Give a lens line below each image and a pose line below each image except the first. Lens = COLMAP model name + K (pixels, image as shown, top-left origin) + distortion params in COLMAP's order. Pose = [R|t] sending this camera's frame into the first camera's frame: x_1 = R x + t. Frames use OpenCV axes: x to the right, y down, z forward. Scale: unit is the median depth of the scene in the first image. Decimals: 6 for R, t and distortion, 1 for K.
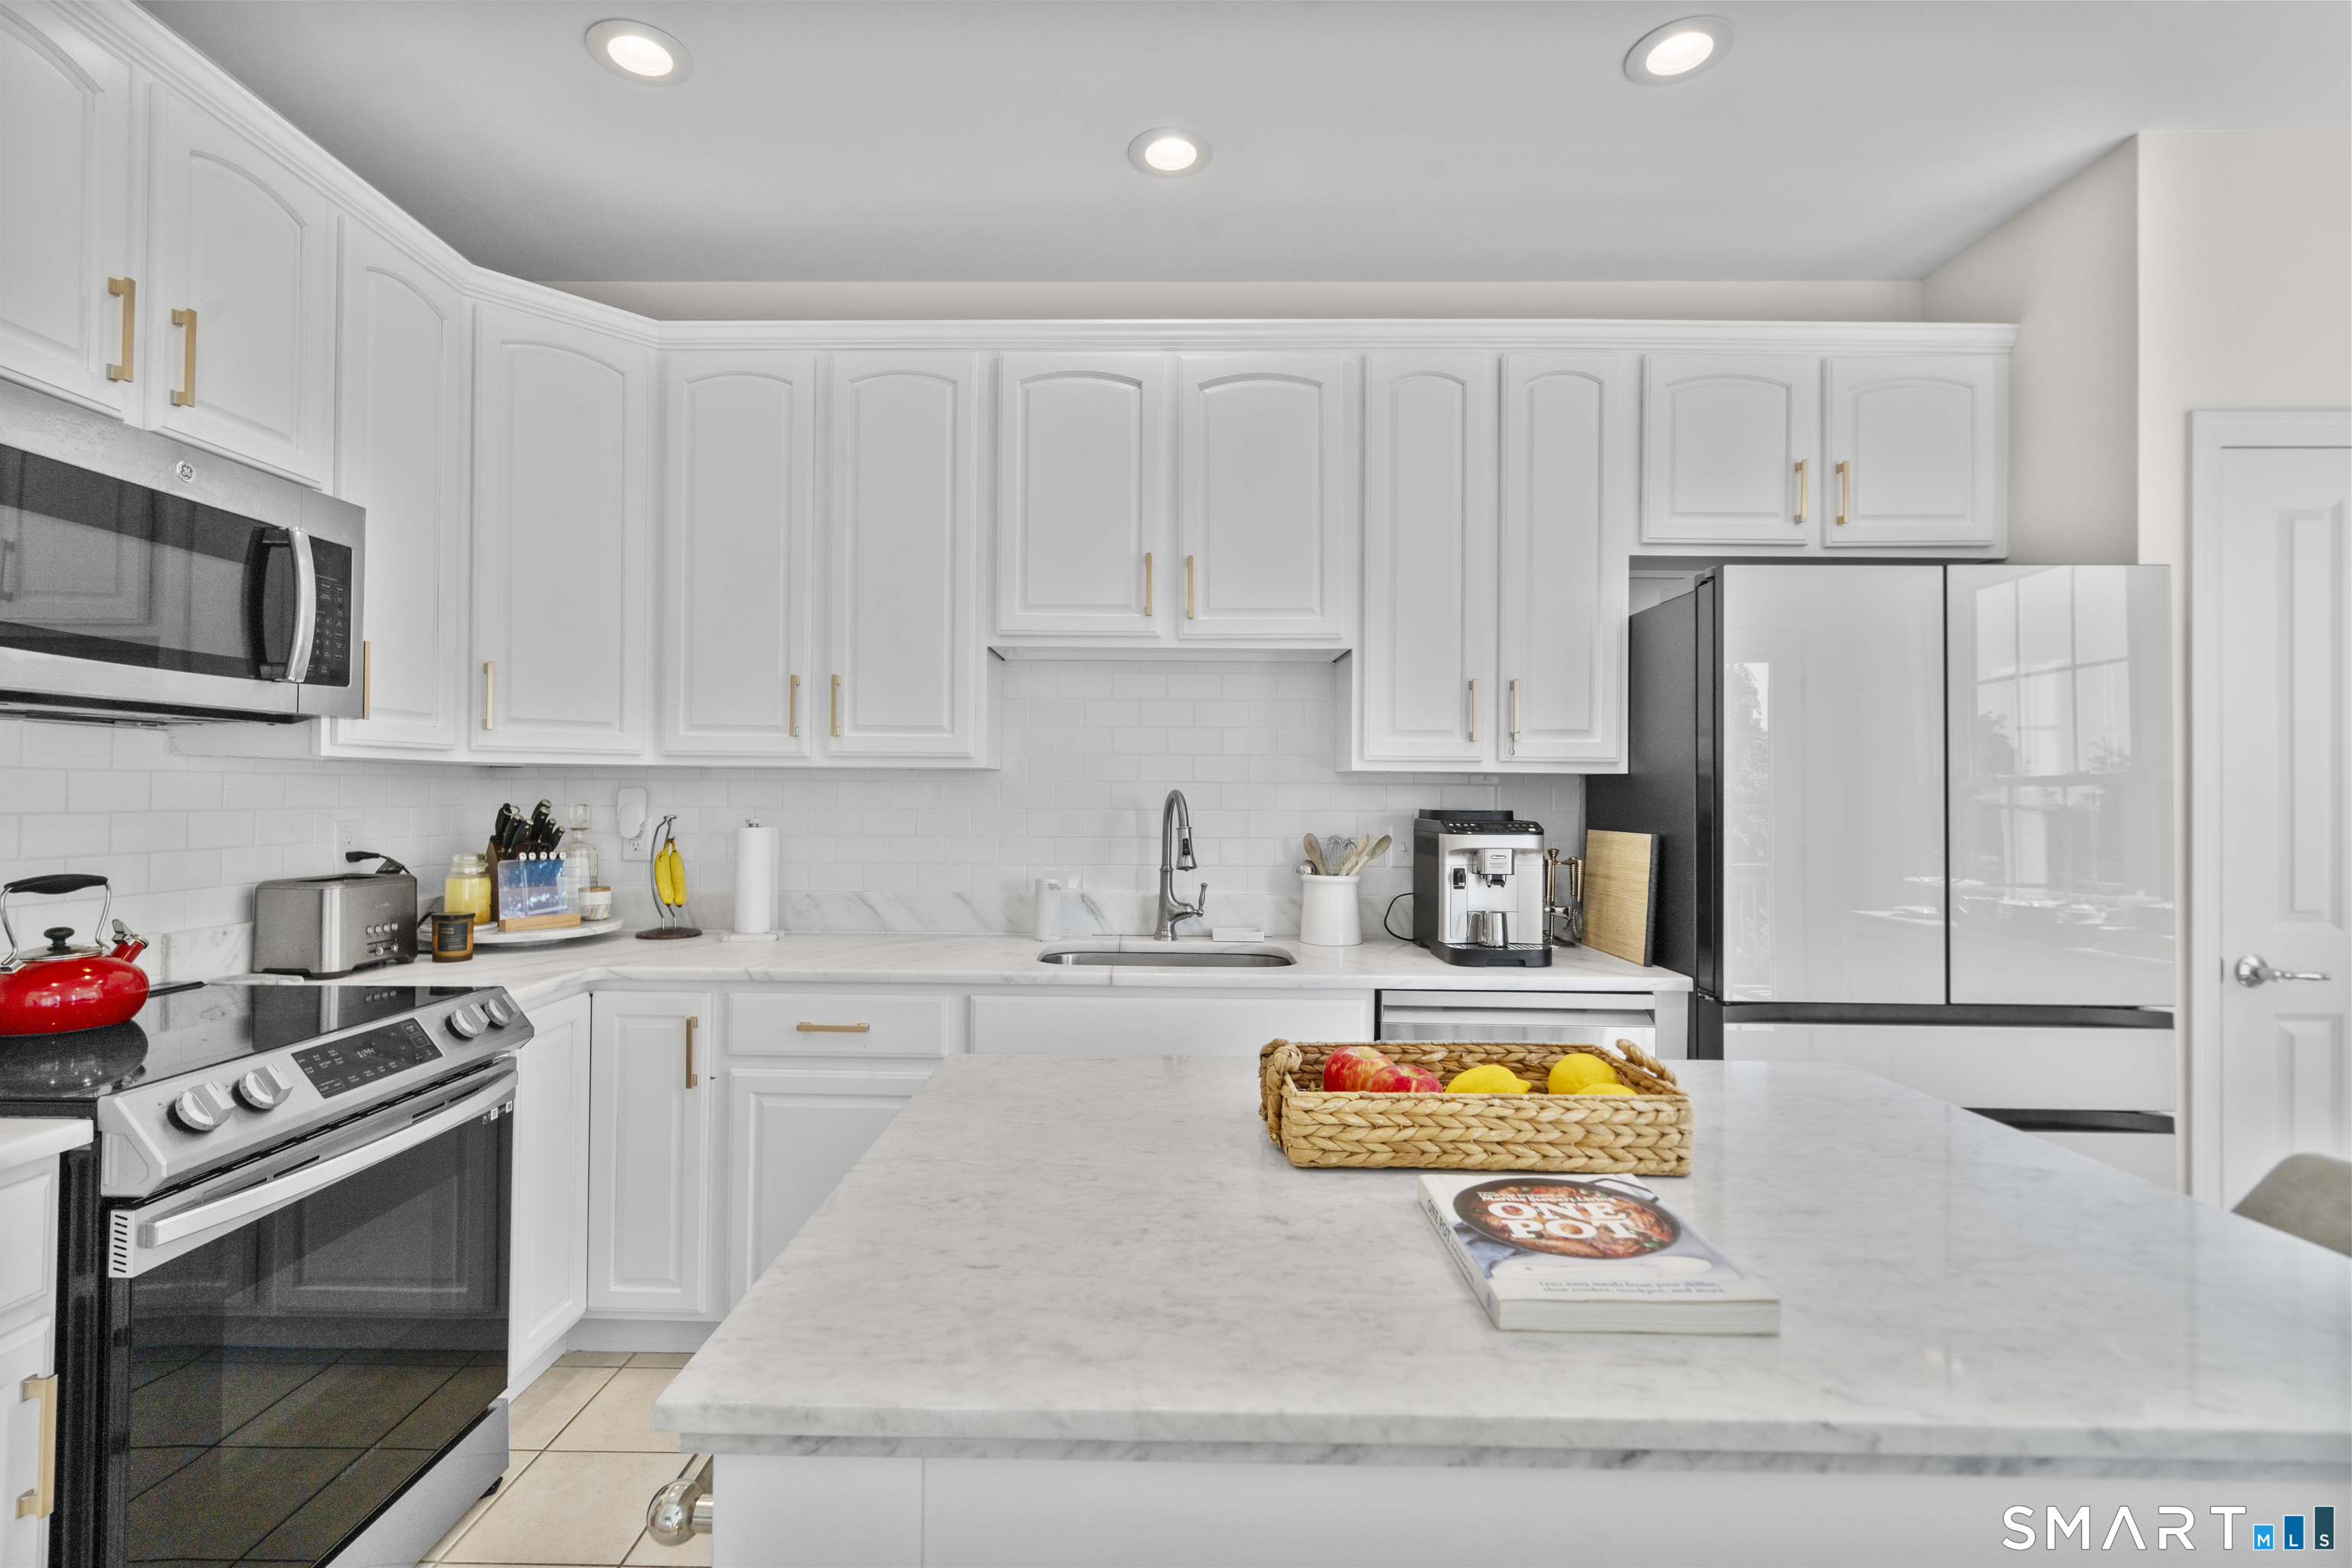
lens RADIAL K [[1073.9, 0, 1154.3], [0, 1073.9, 783.6], [0, 0, 1]] dist [0.002181, -0.000864]
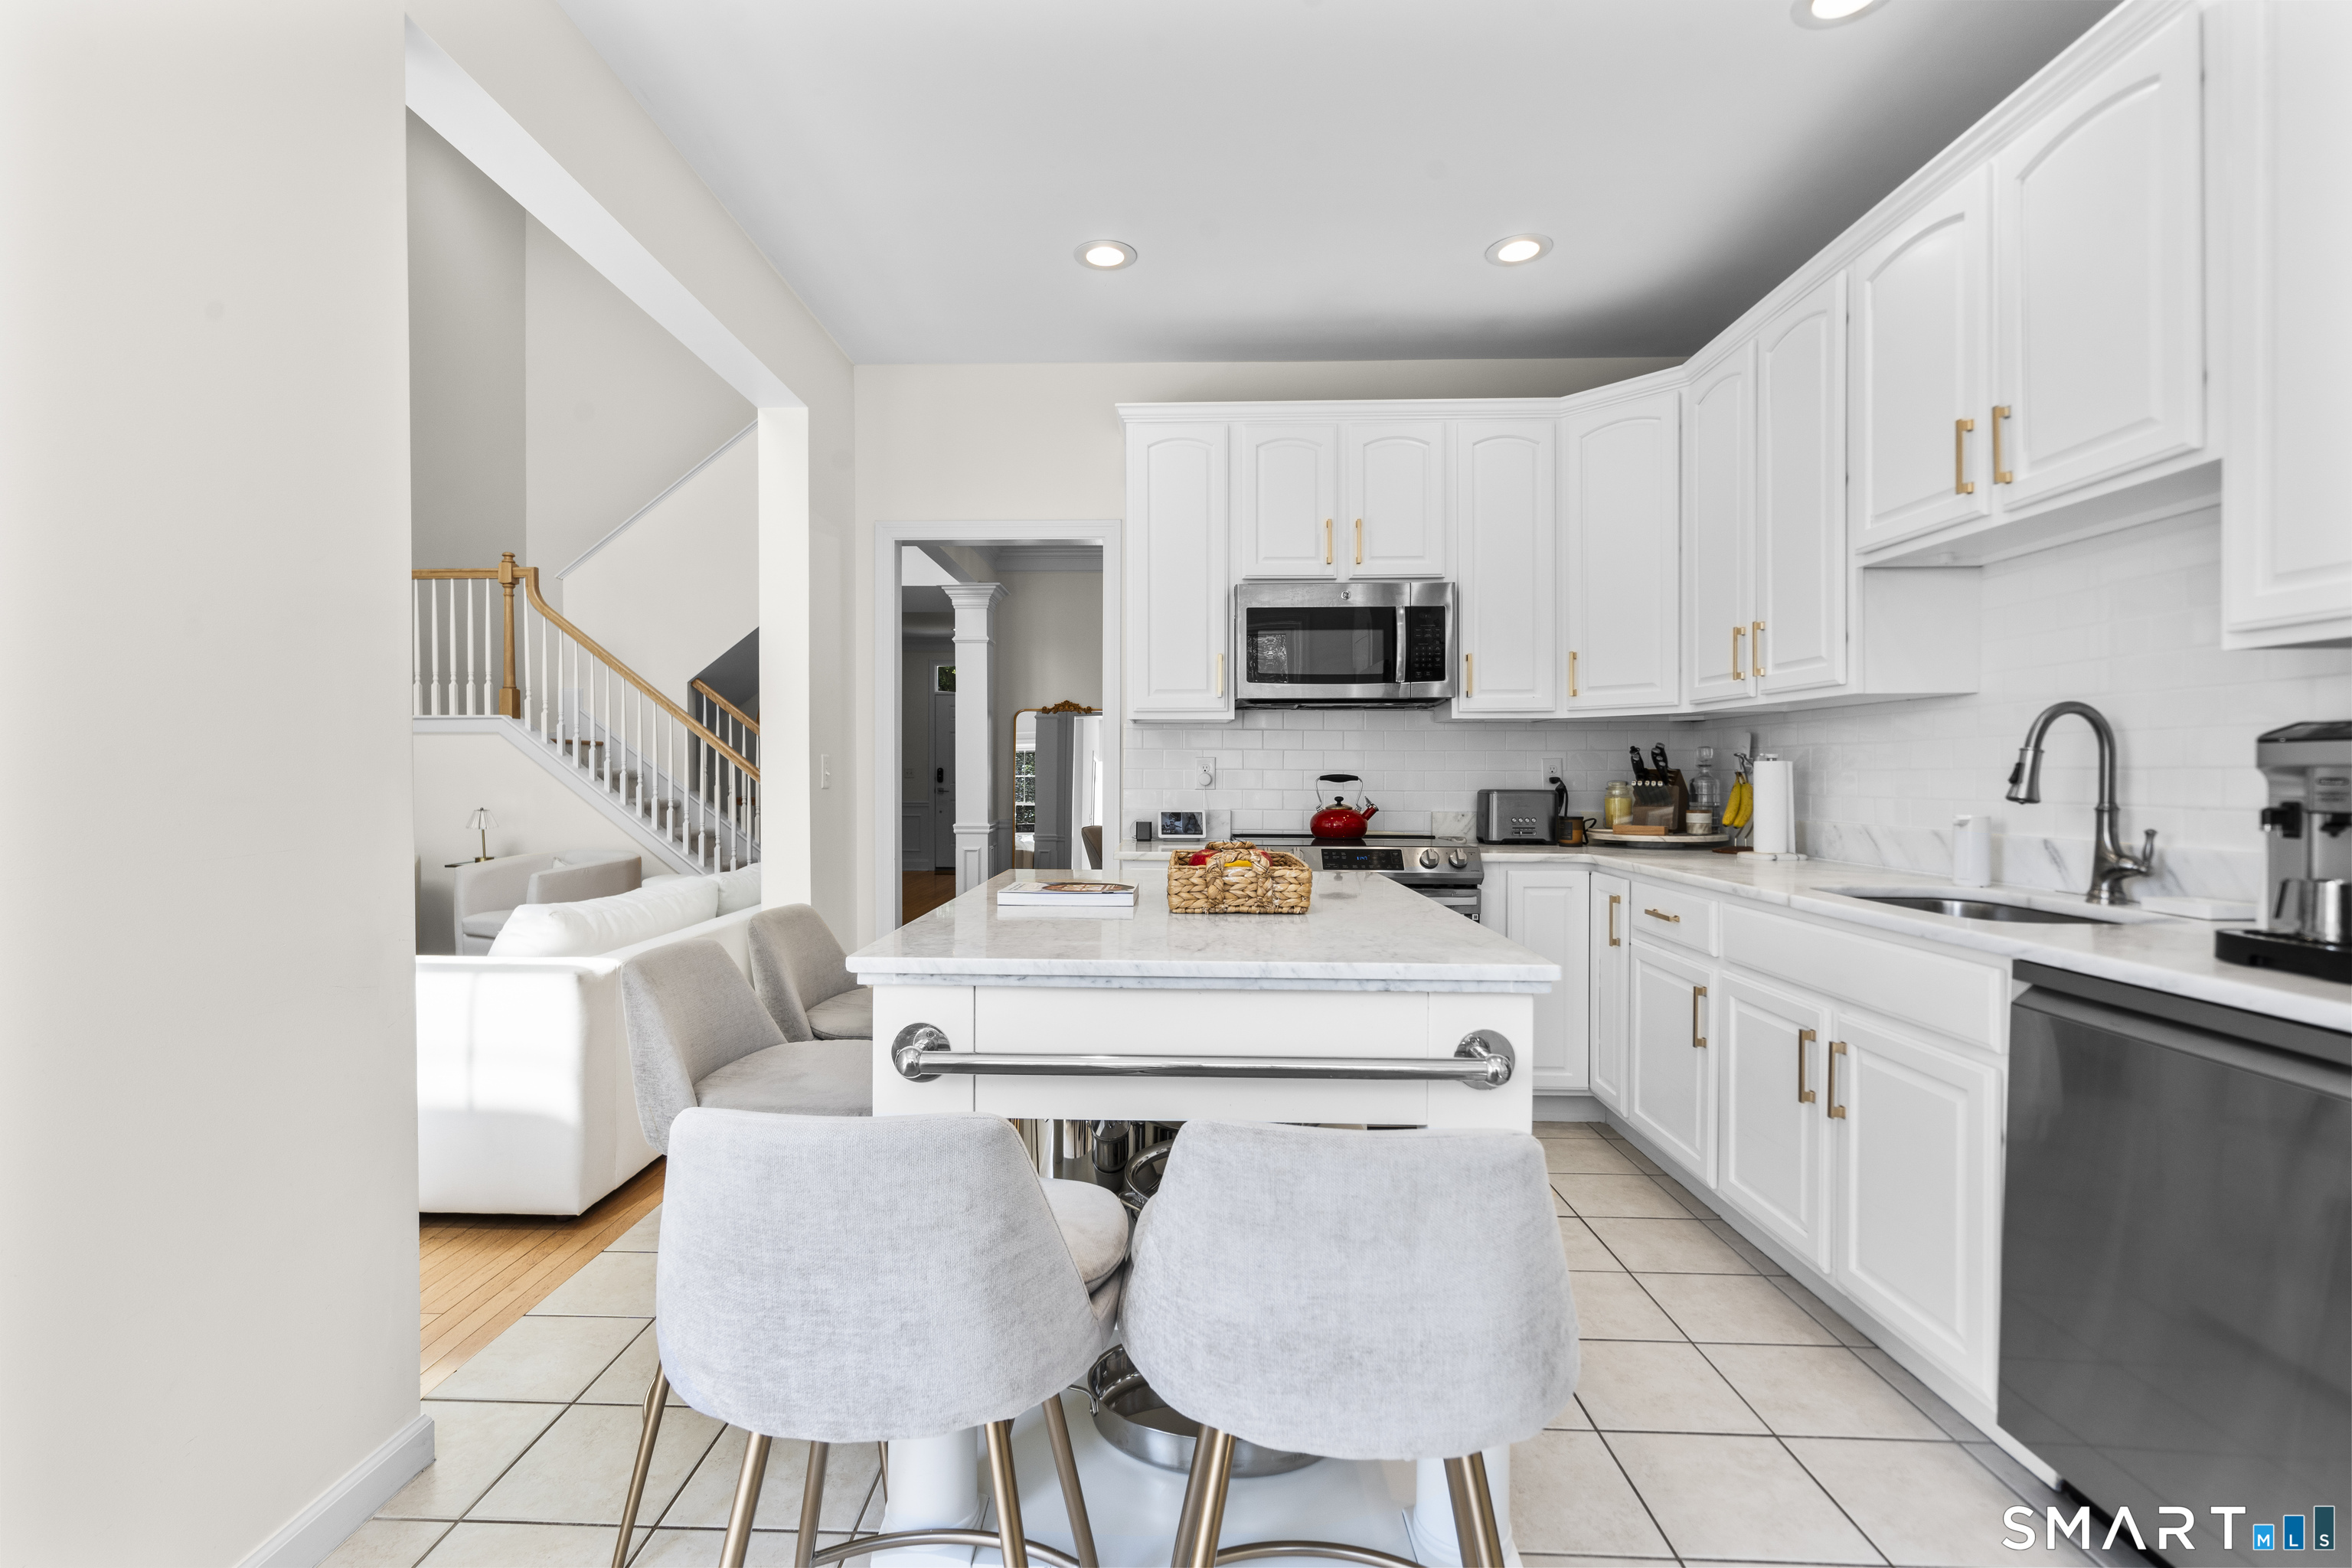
lens RADIAL K [[1073.9, 0, 1130.9], [0, 1073.9, 771.2], [0, 0, 1]] dist [0.002181, -0.000864]
pose [[-0.031098, -0.009260, -0.999473, 0.845426], [0.010192, 0.999902, -0.009581, 0.059044], [0.999464, -0.010484, -0.031000, 0.379297]]
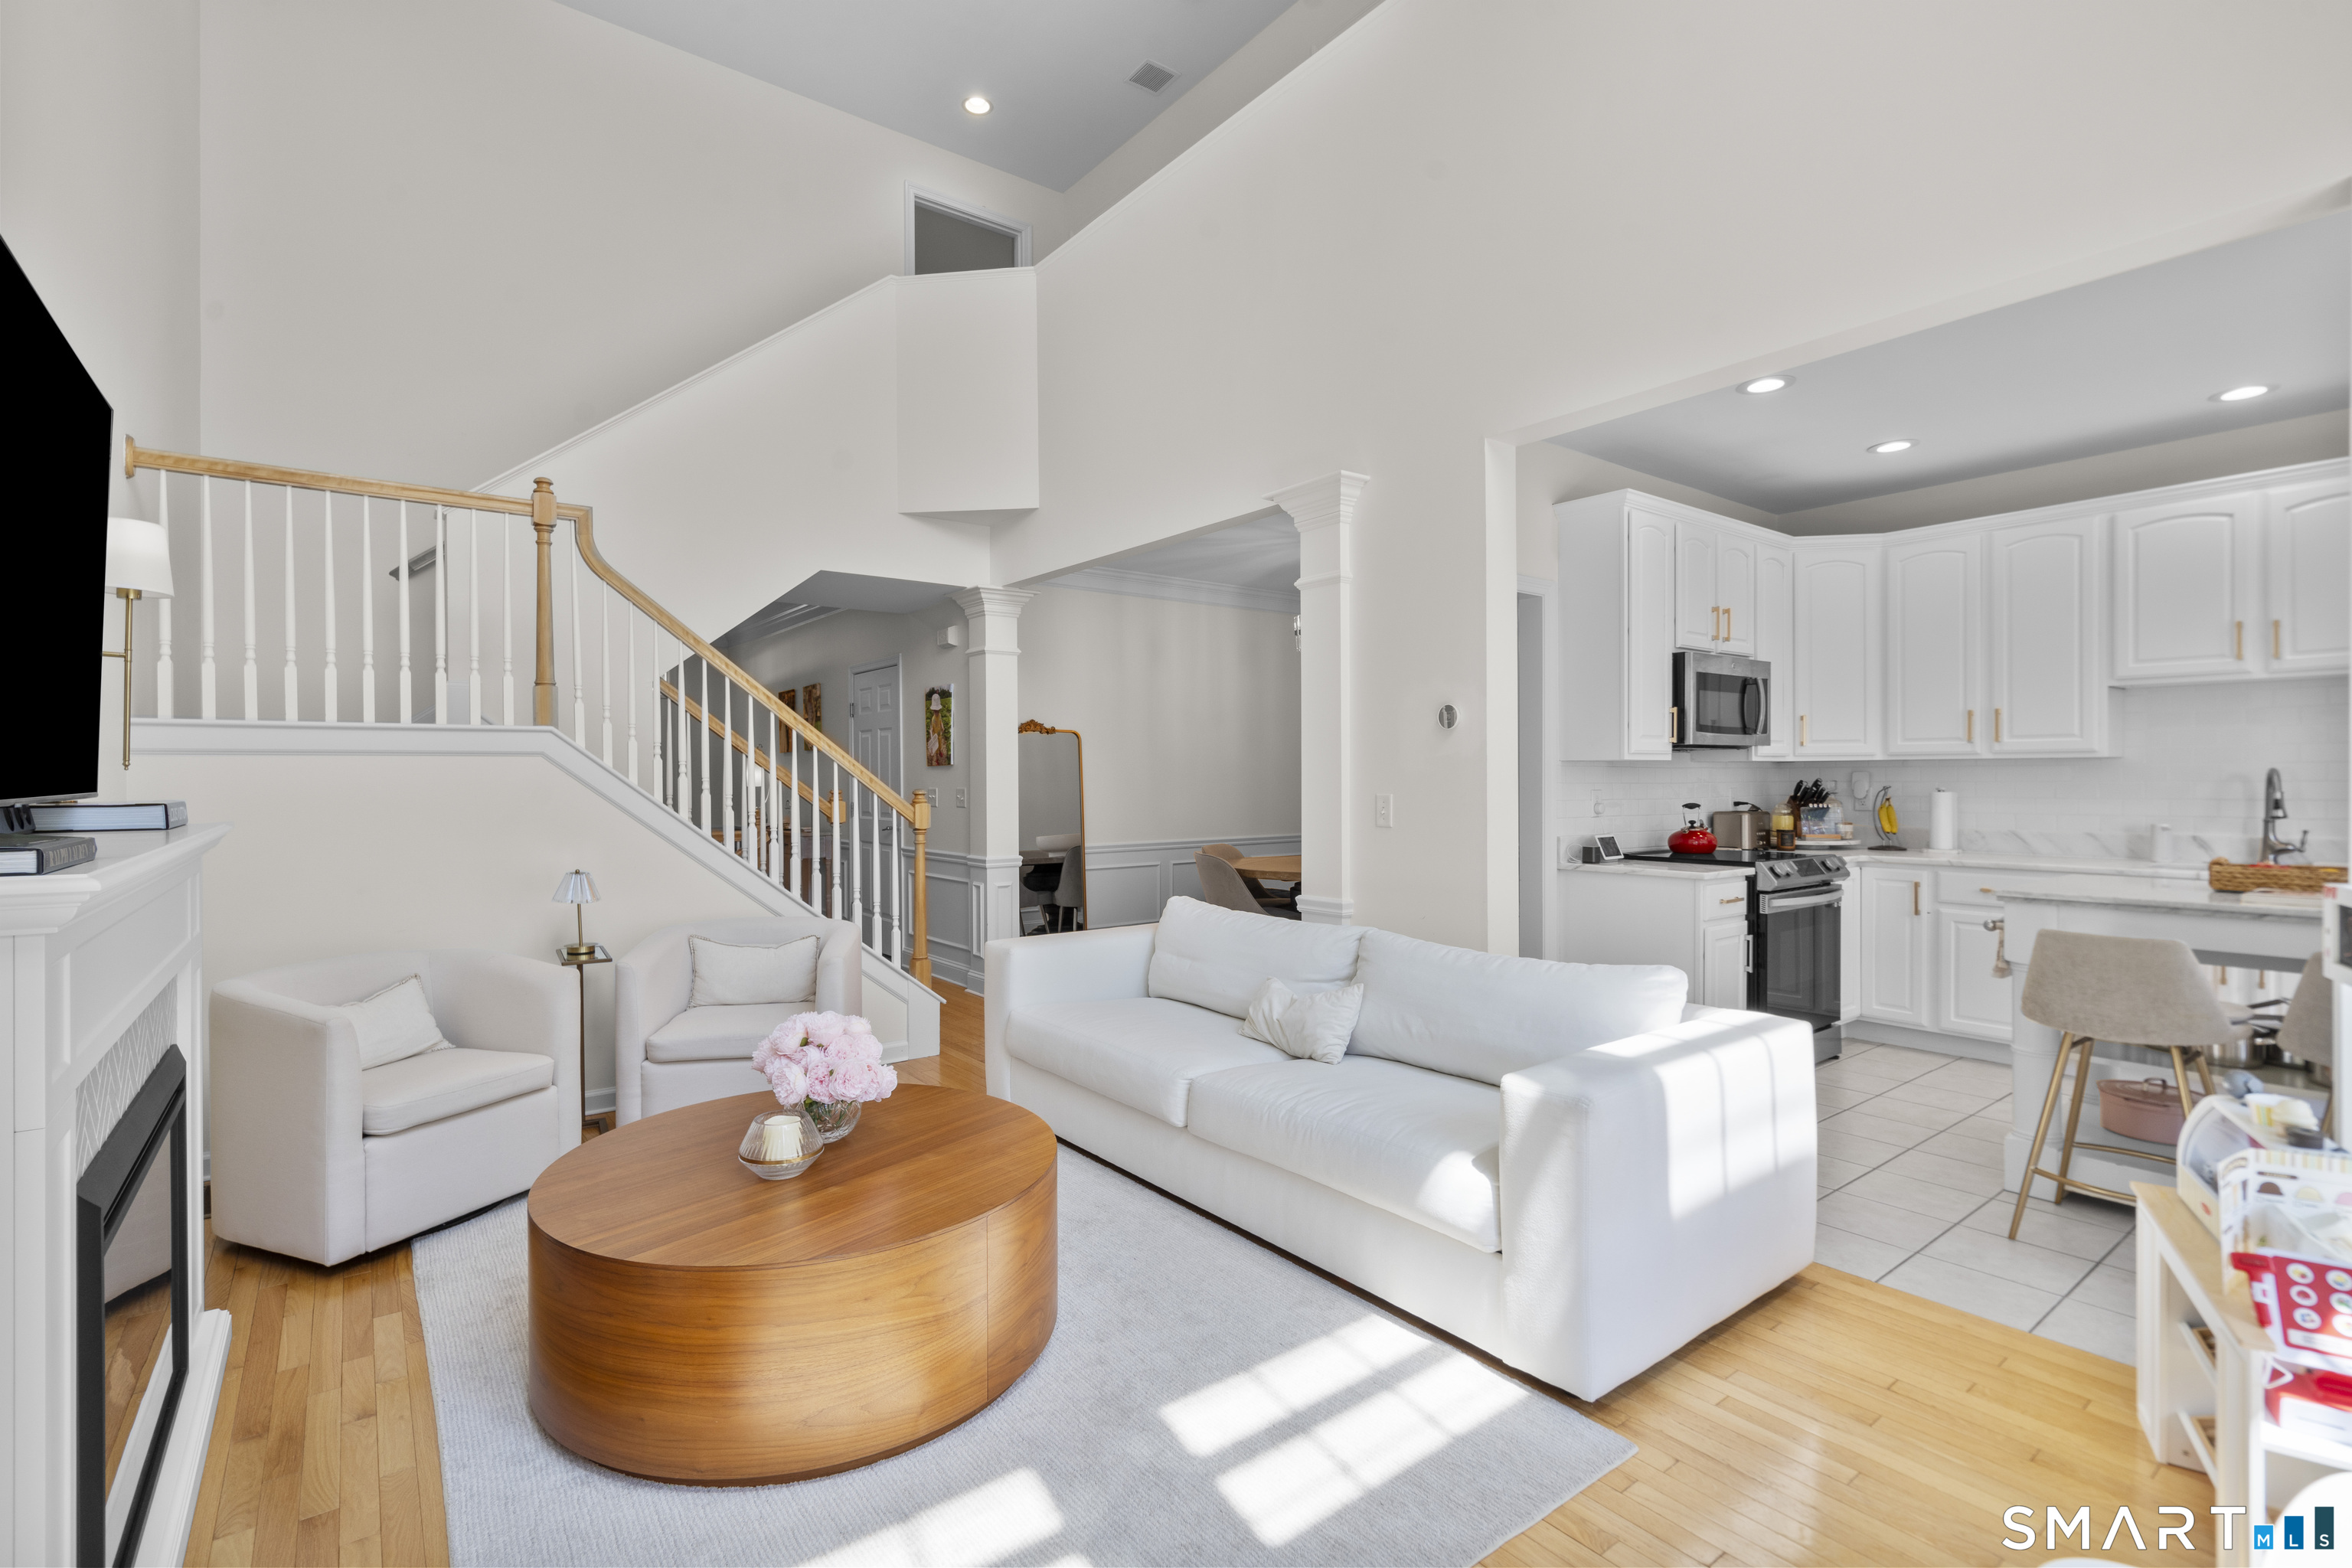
lens RADIAL K [[1073.9, 0, 1132.5], [0, 1073.9, 783.4], [0, 0, 1]] dist [0.002181, -0.000864]
pose [[0.598382, -0.005056, -0.801195, 0.290112], [0.018328, 0.999805, 0.007380, -0.013535], [0.801001, -0.019100, 0.598358, -1.288777]]
